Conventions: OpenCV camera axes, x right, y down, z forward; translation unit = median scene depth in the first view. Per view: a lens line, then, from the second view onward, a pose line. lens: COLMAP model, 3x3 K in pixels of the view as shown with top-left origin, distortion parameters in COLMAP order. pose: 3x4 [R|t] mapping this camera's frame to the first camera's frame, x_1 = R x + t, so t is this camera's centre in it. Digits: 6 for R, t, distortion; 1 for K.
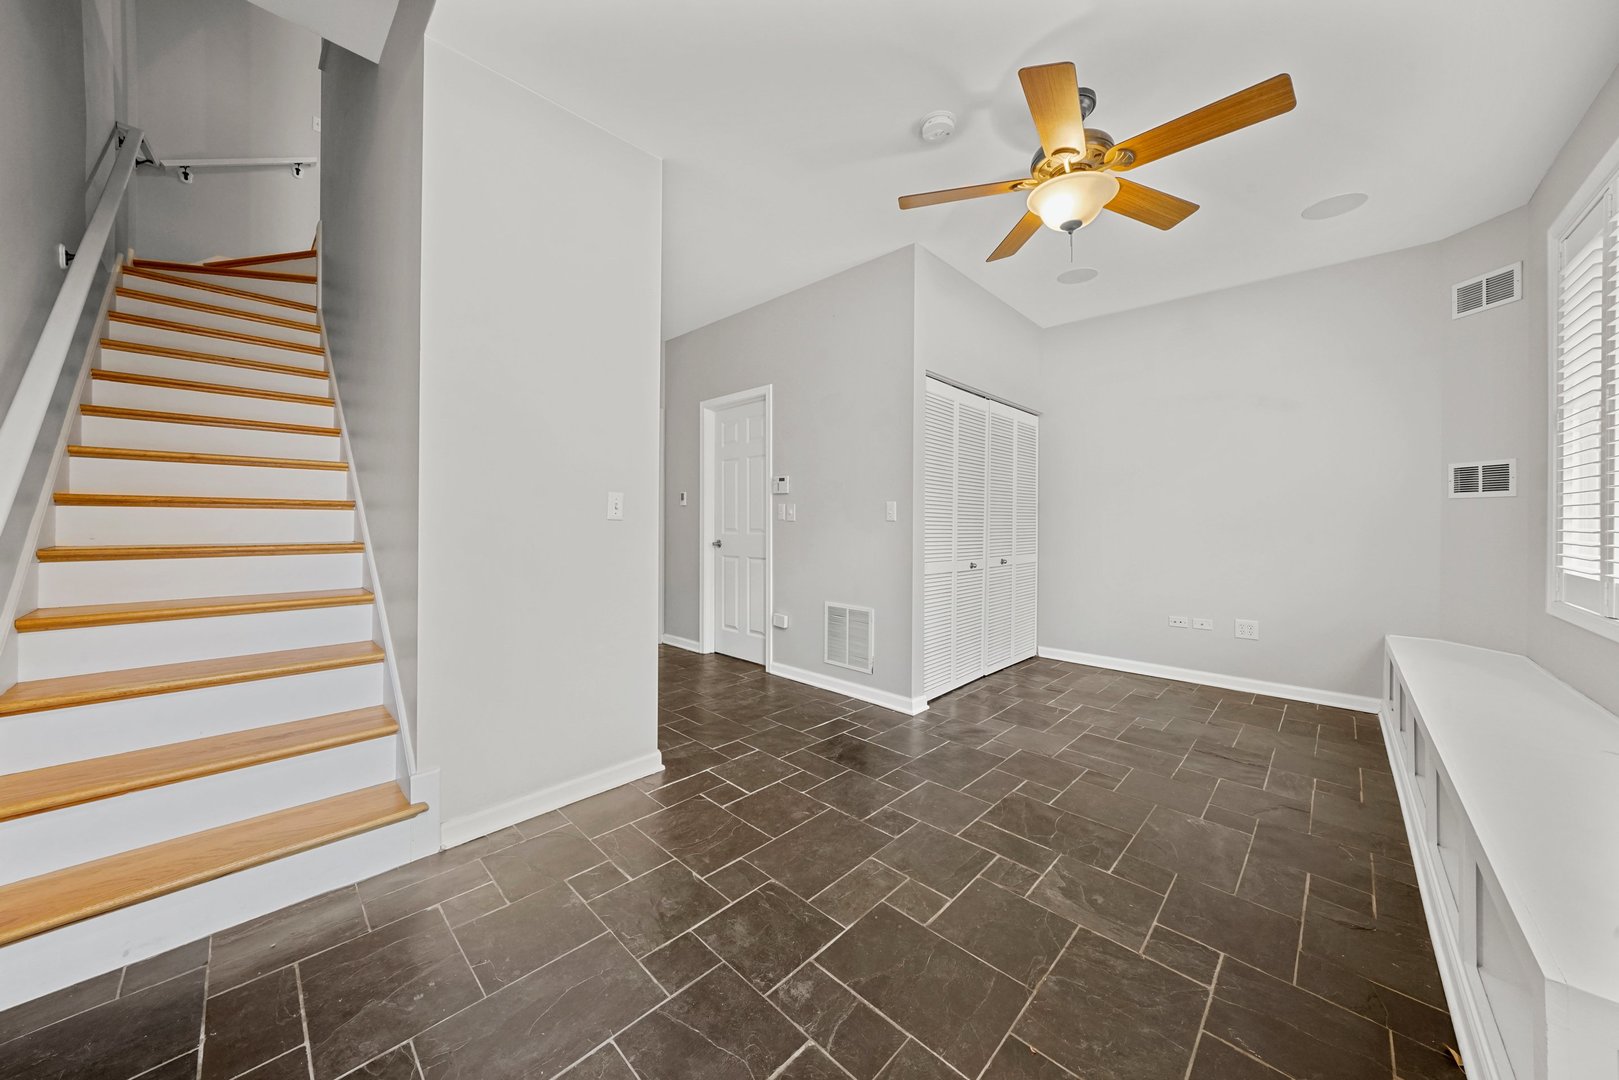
lens RADIAL K [[563.2, 0, 802.9], [0, 563.2, 533.9], [0, 0, 1]] dist [-0.004845, 0.000281]
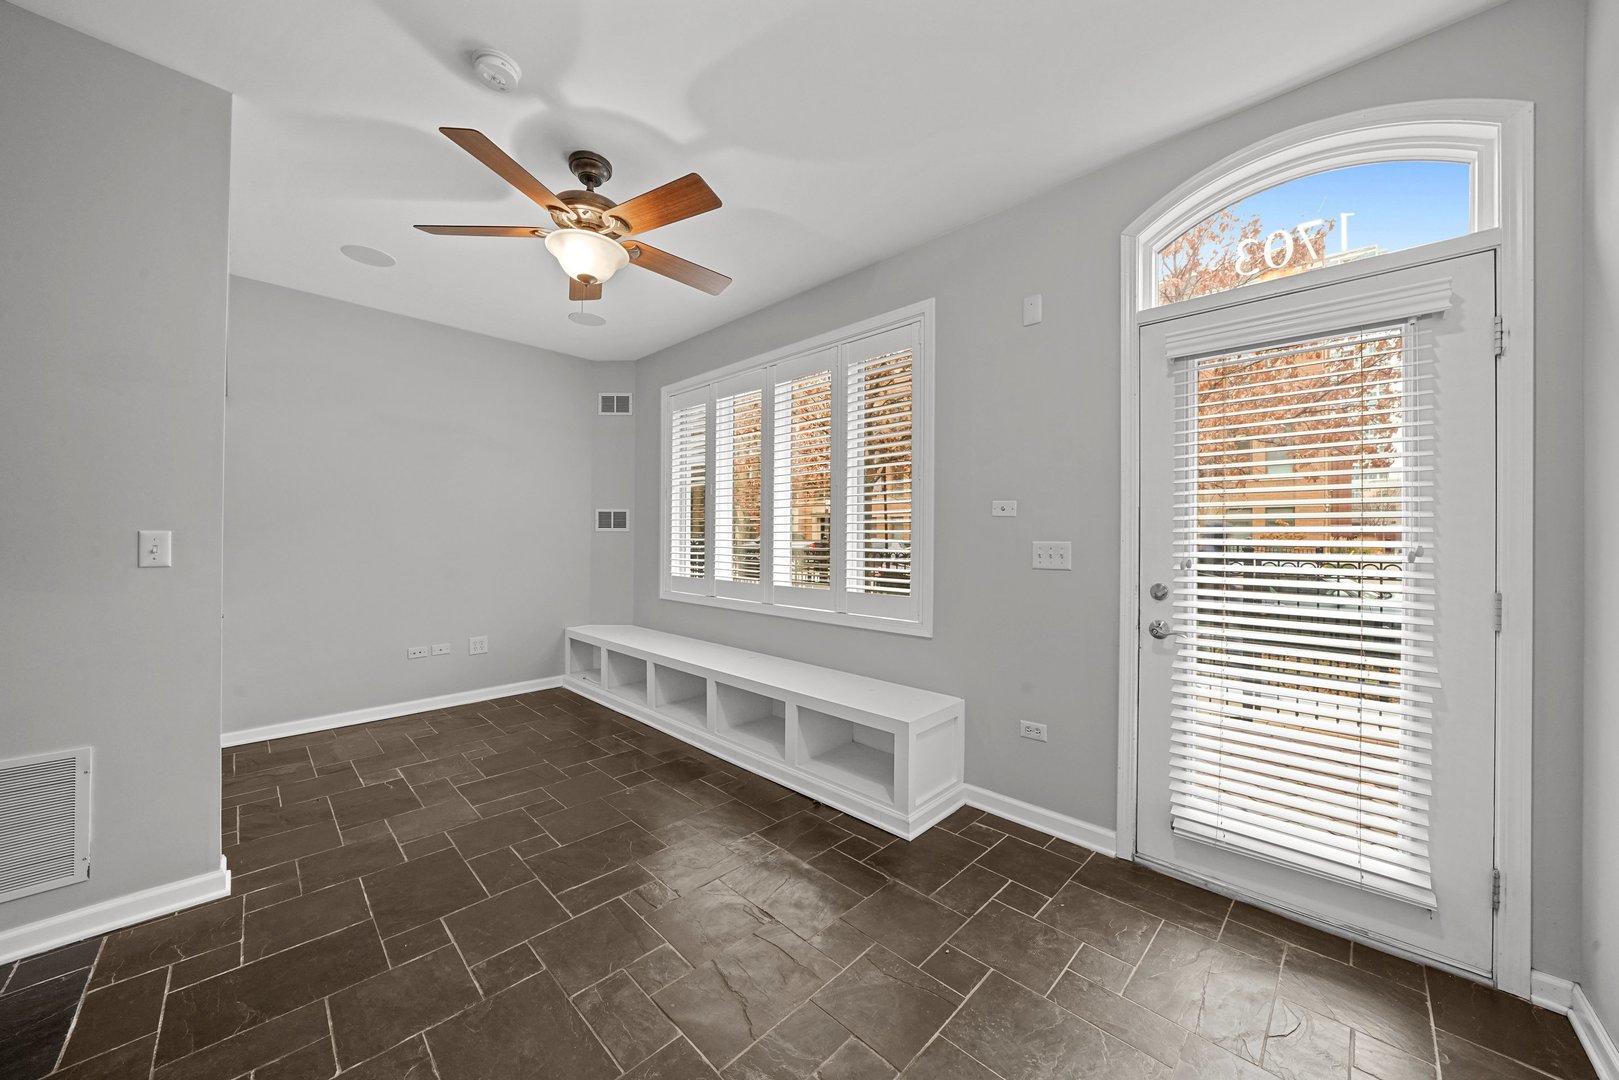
lens RADIAL K [[577.4, 0, 818.7], [0, 577.4, 548.4], [0, 0, 1]] dist [-0.000733, -0.000014]
pose [[-0.004230, -0.025237, 0.999673, -0.436487], [0.019837, 0.999483, 0.025317, -0.046279], [-0.999794, 0.019937, -0.003727, 0.414069]]
